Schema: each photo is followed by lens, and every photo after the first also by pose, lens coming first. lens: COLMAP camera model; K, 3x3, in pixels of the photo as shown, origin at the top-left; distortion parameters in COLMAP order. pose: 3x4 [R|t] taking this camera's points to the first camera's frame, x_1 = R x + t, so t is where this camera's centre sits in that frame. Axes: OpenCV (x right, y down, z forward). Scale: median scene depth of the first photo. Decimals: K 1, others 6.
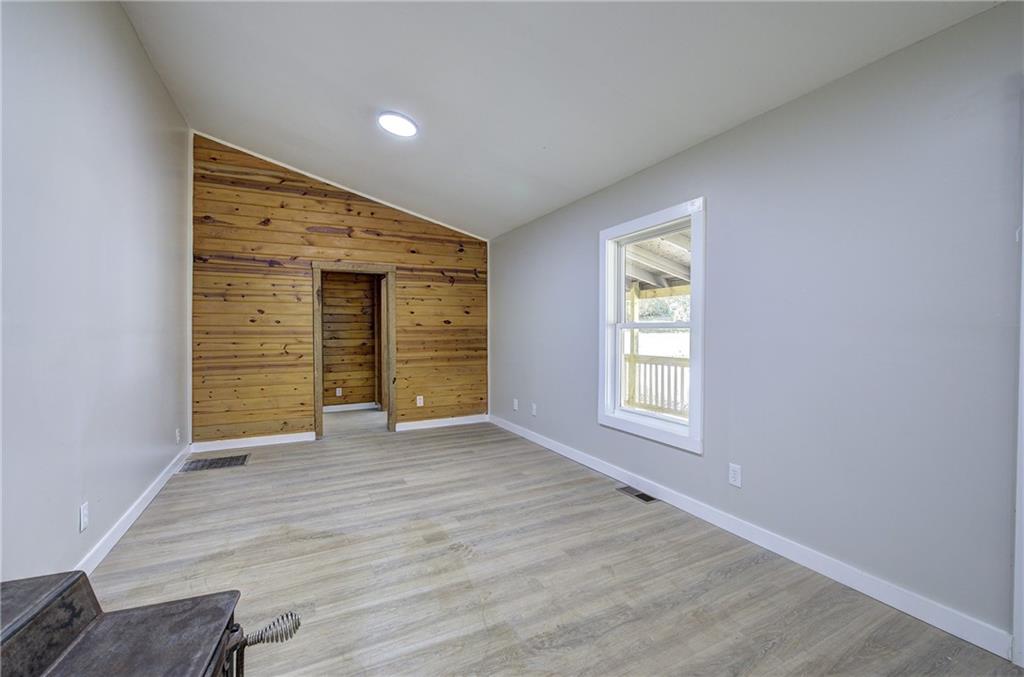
lens RADIAL K [[432.5, 0, 512.0], [0, 432.5, 338.5], [0, 0, 1]] dist [-0.003505, 0.000036]
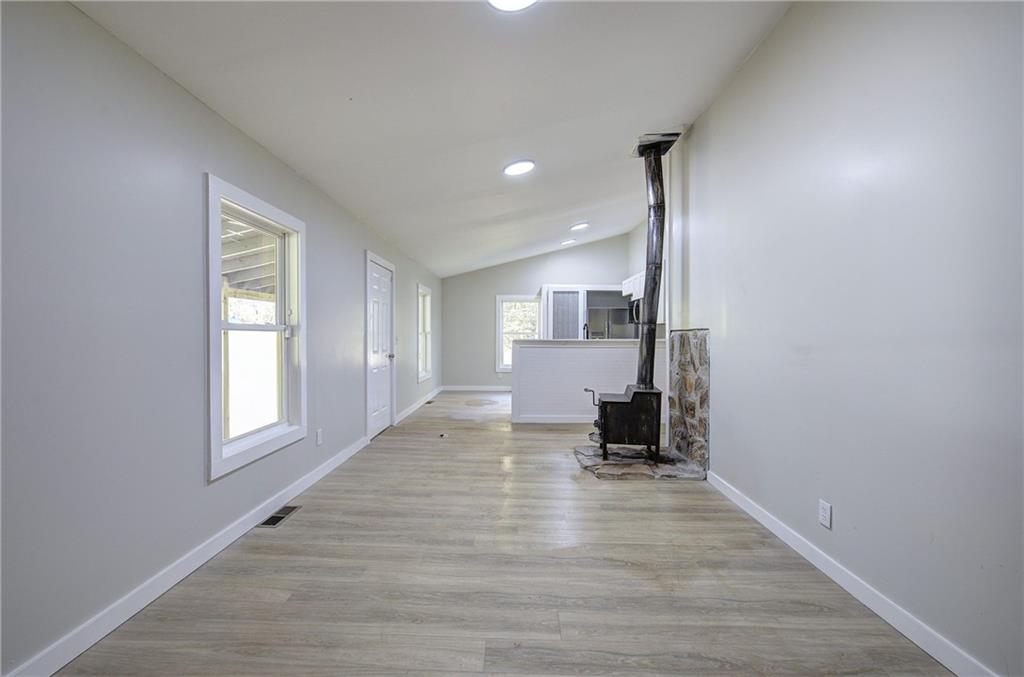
lens RADIAL K [[432.5, 0, 512.0], [0, 432.5, 338.5], [0, 0, 1]] dist [-0.003505, 0.000036]
pose [[-0.888557, -0.009090, 0.458676, -0.608064], [0.000999, 0.999763, 0.021749, -0.030331], [-0.458765, 0.019783, -0.888338, 1.746130]]
